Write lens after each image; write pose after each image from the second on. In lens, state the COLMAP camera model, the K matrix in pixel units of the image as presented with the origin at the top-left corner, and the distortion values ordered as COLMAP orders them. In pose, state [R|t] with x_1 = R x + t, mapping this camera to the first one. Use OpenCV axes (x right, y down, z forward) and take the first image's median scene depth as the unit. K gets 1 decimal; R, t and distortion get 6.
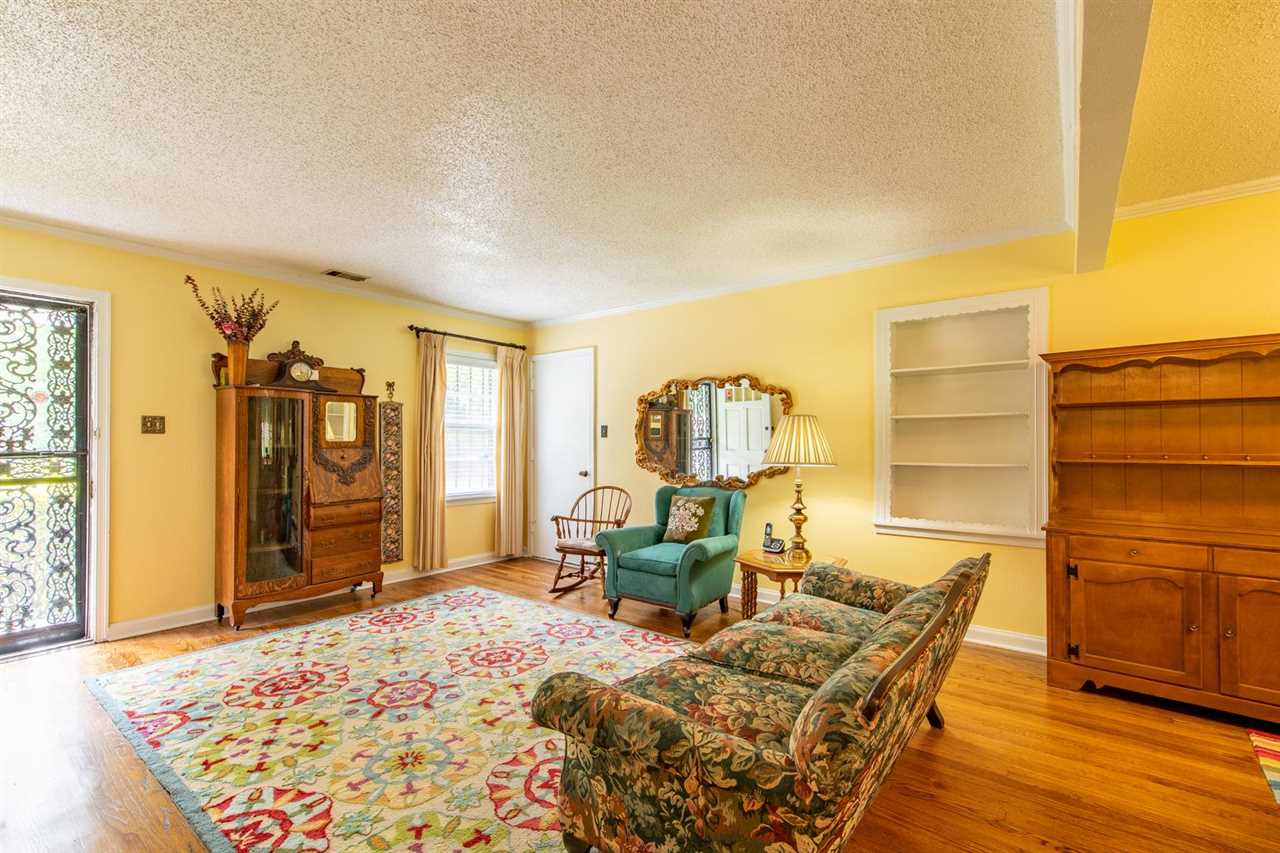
lens RADIAL K [[562.5, 0, 635.2], [0, 562.5, 438.4], [0, 0, 1]] dist [0.000739, 0.000009]
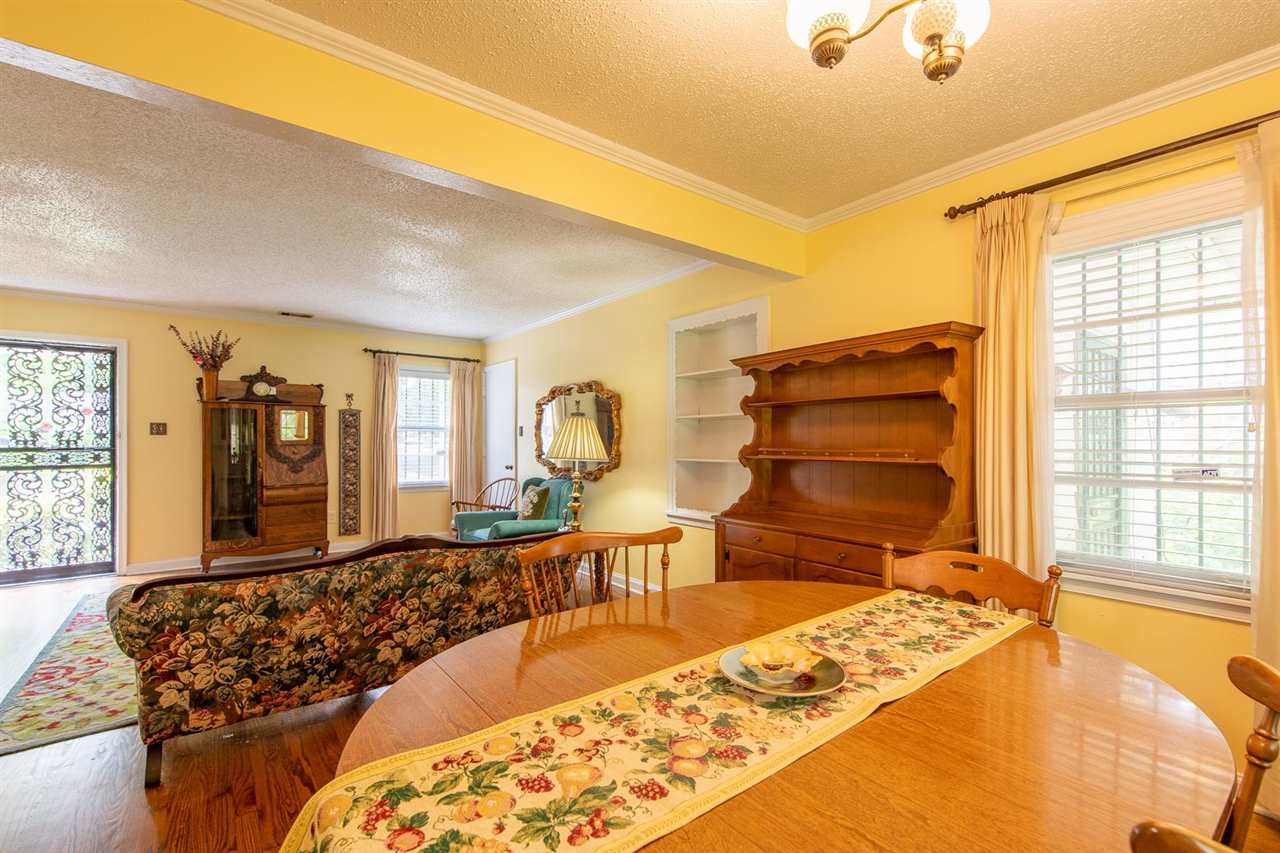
lens RADIAL K [[552.5, 0, 639.6], [0, 552.5, 439.5], [0, 0, 1]] dist [0.003540, 0.000282]
pose [[0.969895, -0.001870, -0.243518, 0.711478], [0.002973, 0.999987, 0.004162, 0.000703], [0.243507, -0.004761, 0.969887, -0.081319]]
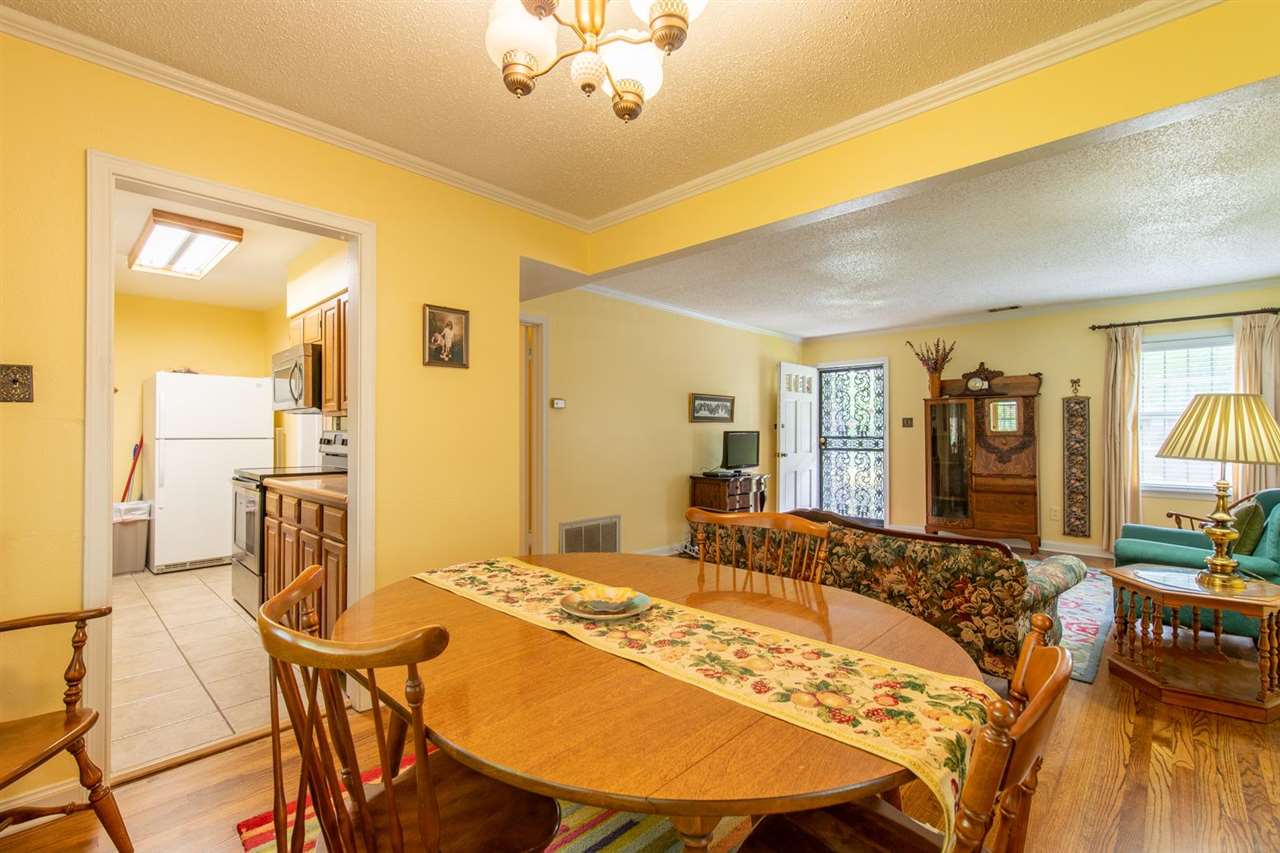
lens RADIAL K [[570.2, 0, 634.6], [0, 570.2, 426.8], [0, 0, 1]] dist [-0.000424, -0.000212]
pose [[-0.103240, -0.010781, -0.994598, 1.138731], [0.007035, 0.999908, -0.011569, 0.005446], [0.994632, -0.008191, -0.103154, 0.310408]]
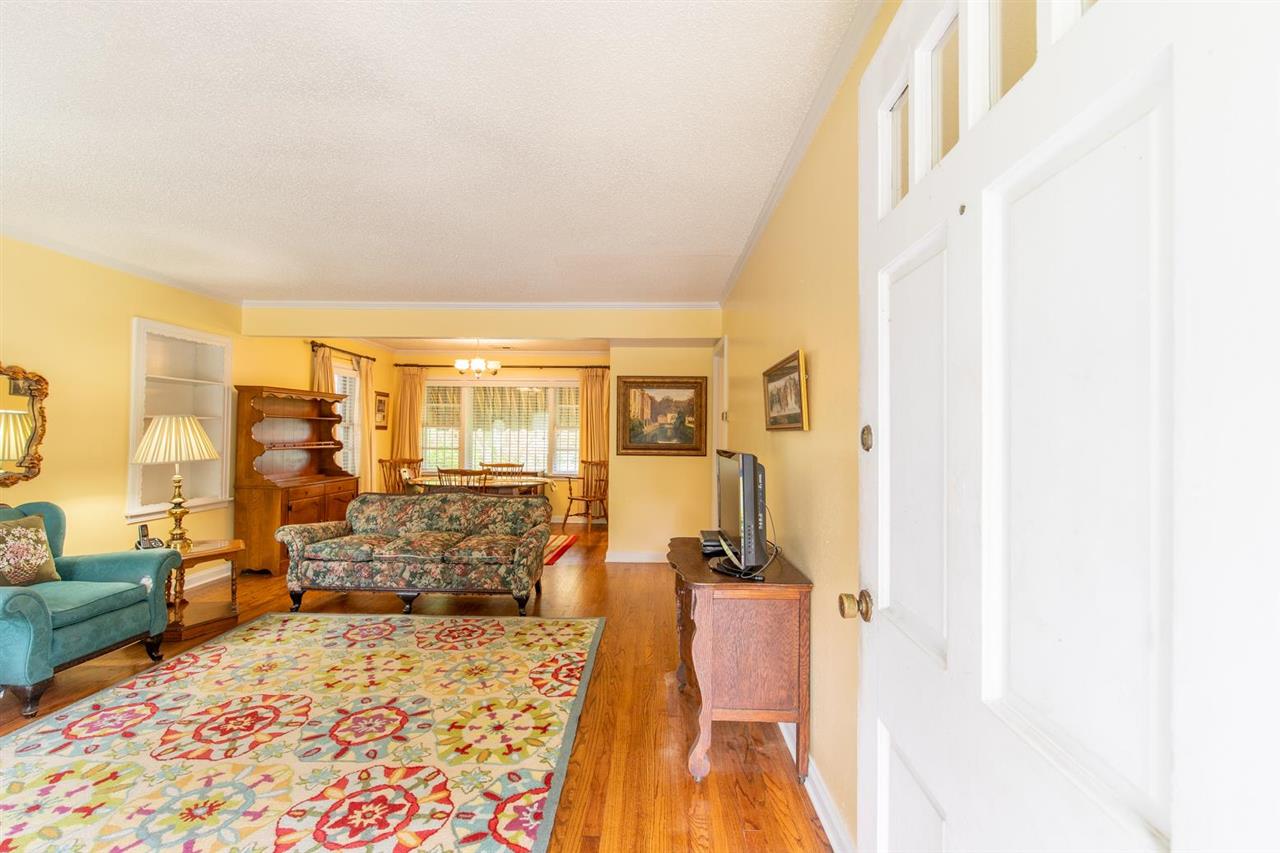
lens RADIAL K [[547.0, 0, 640.0], [0, 547.0, 426.5], [0, 0, 1]] dist [-0.002325, -0.000188]
pose [[-0.593922, 0.003546, 0.804515, -1.082498], [-0.015752, 0.999747, -0.016035, -0.017382], [-0.804368, -0.022196, -0.593716, 0.924497]]
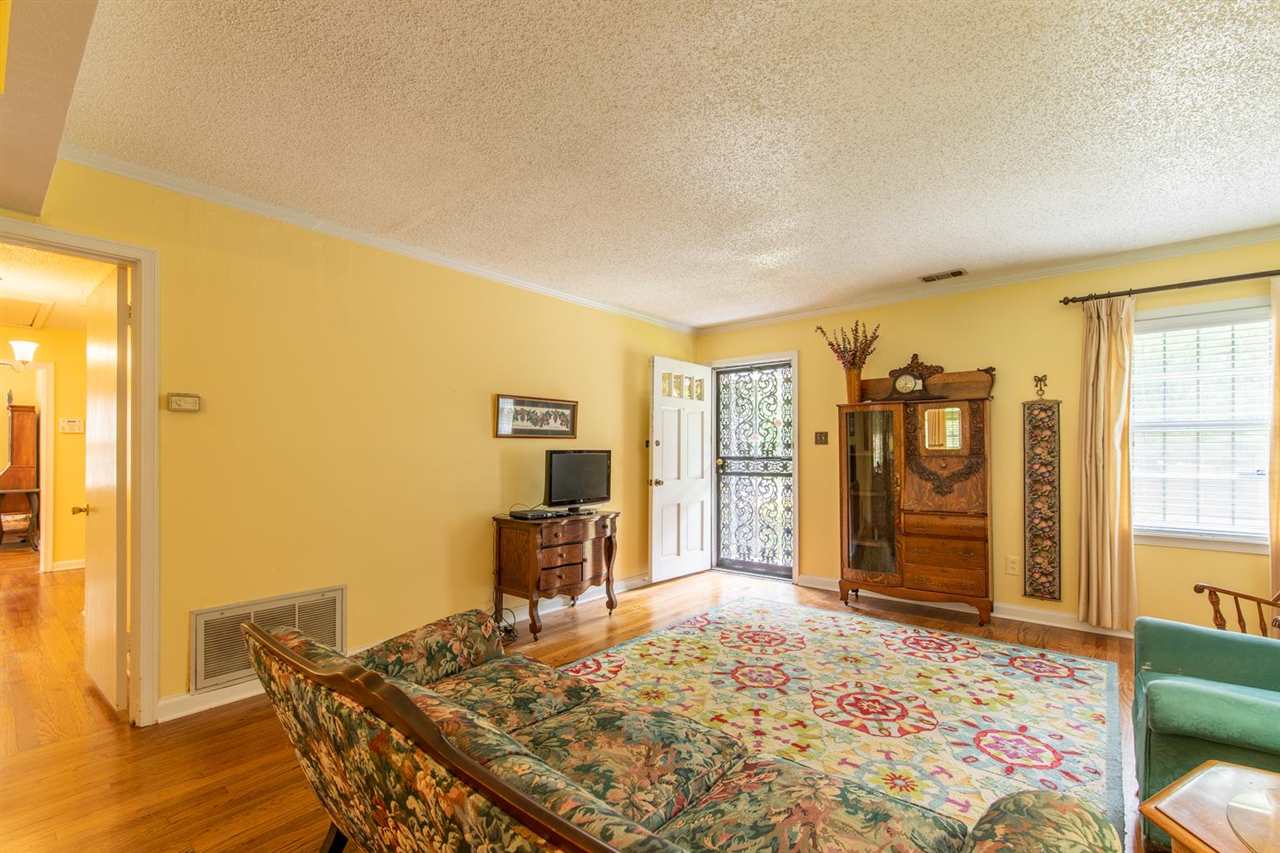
lens RADIAL K [[566.8, 0, 641.2], [0, 566.8, 447.8], [0, 0, 1]] dist [0.001085, 0.000047]
pose [[-0.039476, -0.007220, -0.999194, 0.564292], [0.009383, 0.999927, -0.007596, 0.005835], [0.999176, -0.009675, -0.039405, 0.635208]]
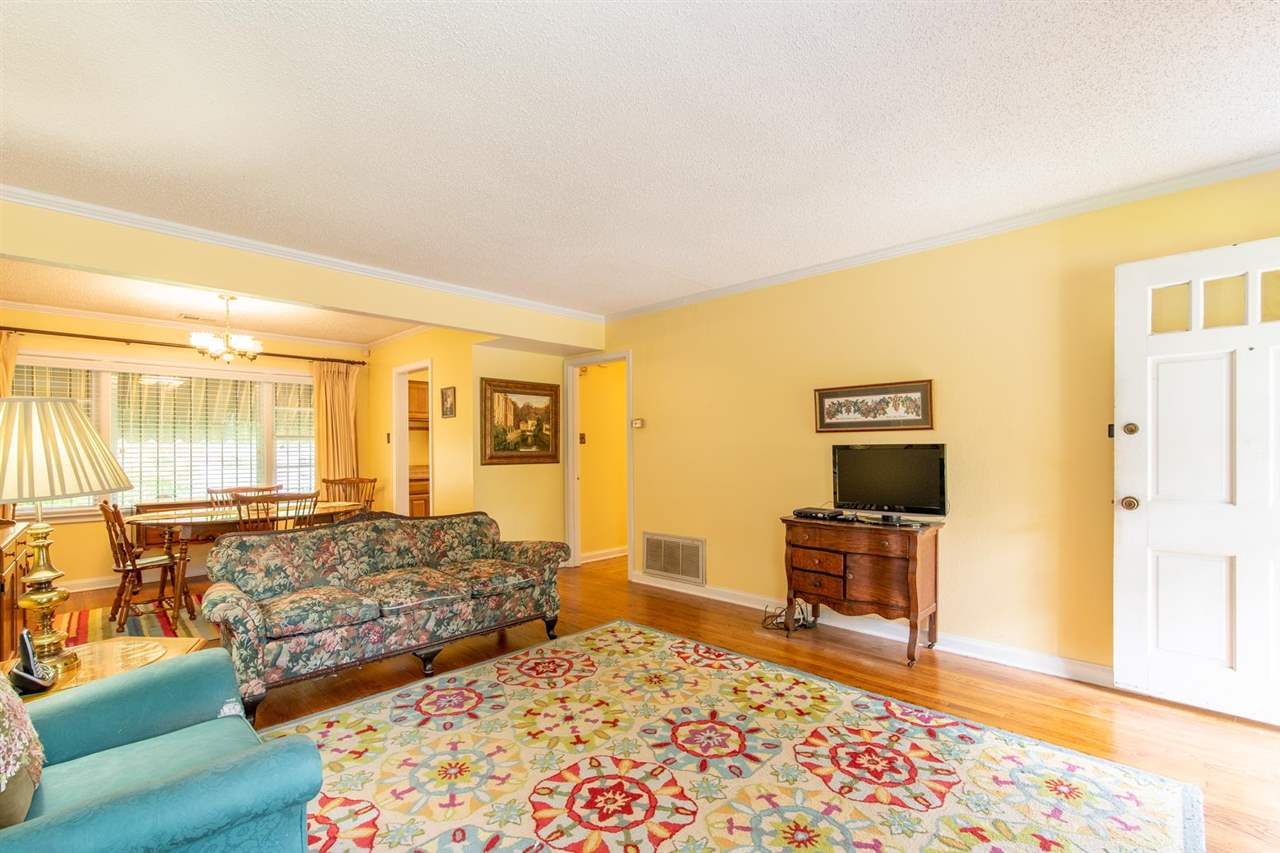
lens RADIAL K [[568.0, 0, 619.3], [0, 568.0, 452.3], [0, 0, 1]] dist [0.000733, 0.000117]
pose [[-0.992019, 0.006299, 0.125930, -0.303938], [0.006162, 0.999980, -0.001473, 0.012080], [-0.125936, -0.000686, -0.992038, 1.470059]]
